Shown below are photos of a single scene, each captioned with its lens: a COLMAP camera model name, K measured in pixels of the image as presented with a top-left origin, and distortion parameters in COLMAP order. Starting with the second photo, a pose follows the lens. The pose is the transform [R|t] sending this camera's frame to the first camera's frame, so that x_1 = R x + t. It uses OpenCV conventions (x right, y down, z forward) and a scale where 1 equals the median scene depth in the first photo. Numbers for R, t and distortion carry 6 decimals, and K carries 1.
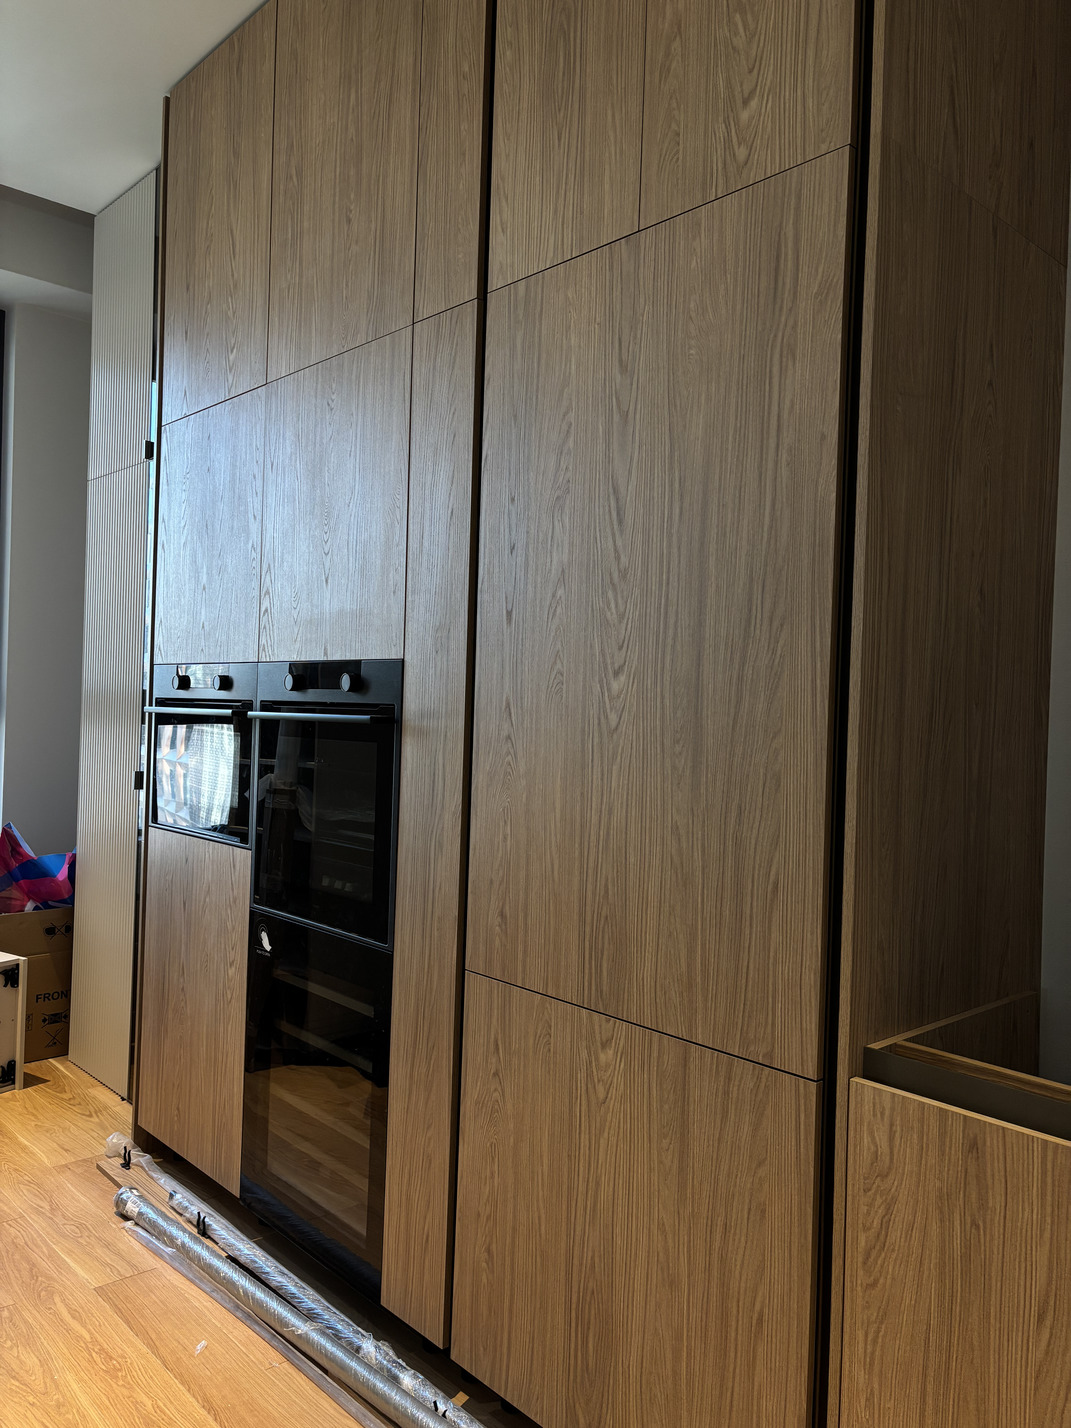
lens RADIAL K [[1069.1, 0, 535.5], [0, 1069.1, 714.0], [0, 0, 1]] dist [0.010257, -0.058472]
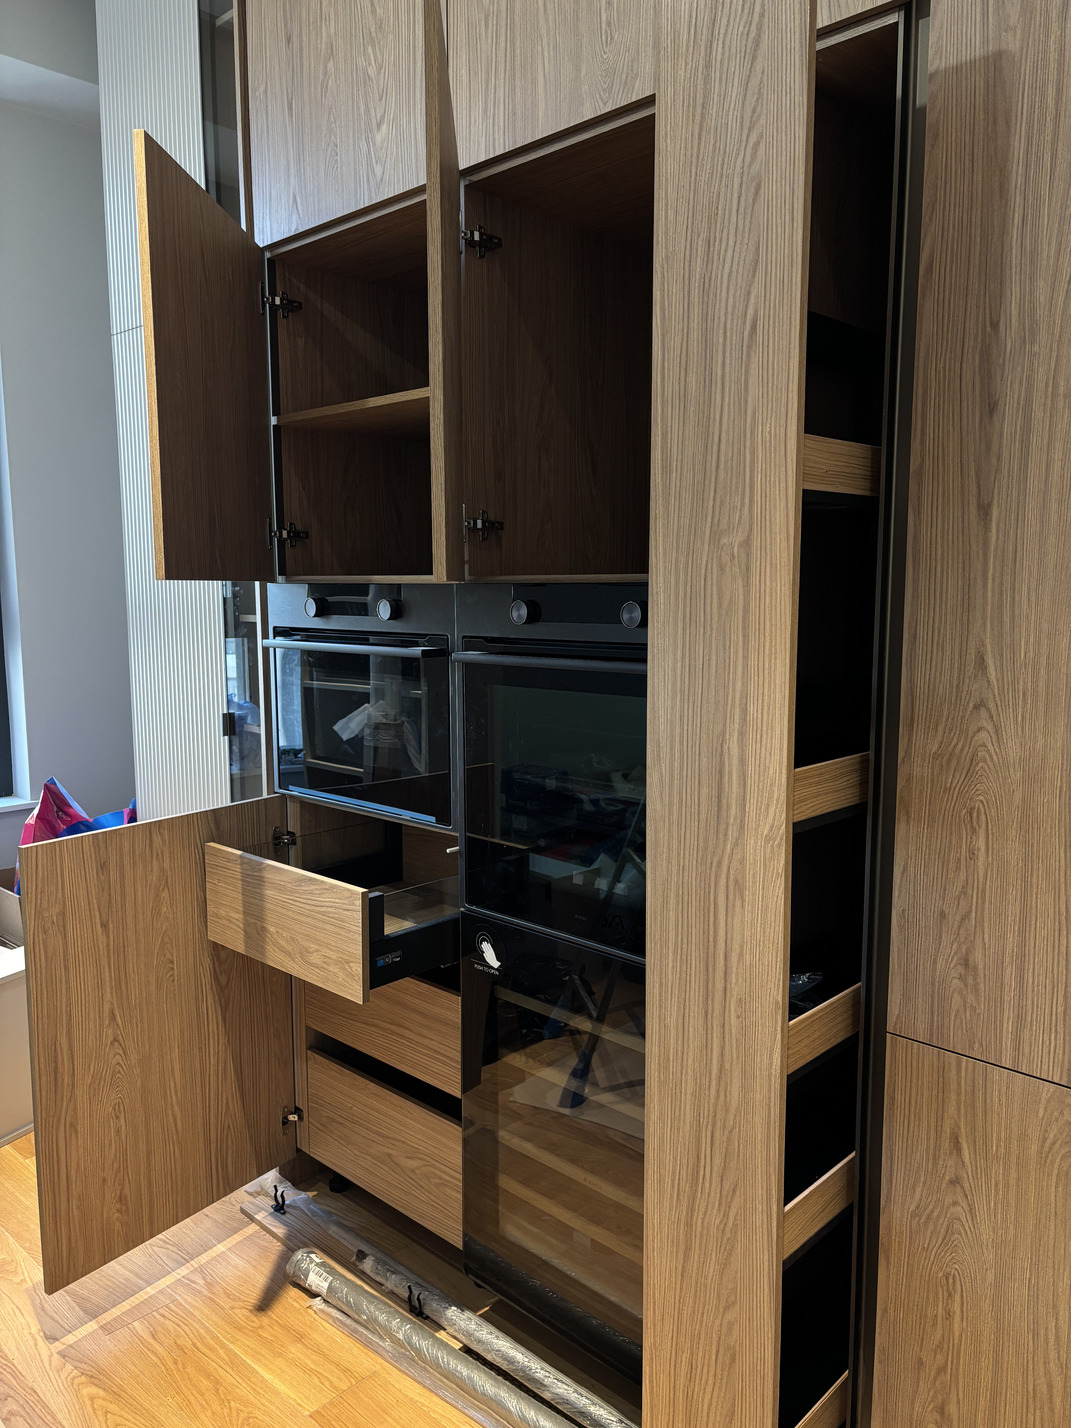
lens RADIAL K [[1078.5, 0, 534.9], [0, 1078.5, 749.4], [0, 0, 1]] dist [0.046960, -0.075166]
pose [[0.998268, -0.037049, 0.045705, -0.251676], [0.030097, 0.989063, 0.144391, -0.042565], [-0.050555, -0.142766, 0.988465, 0.260606]]
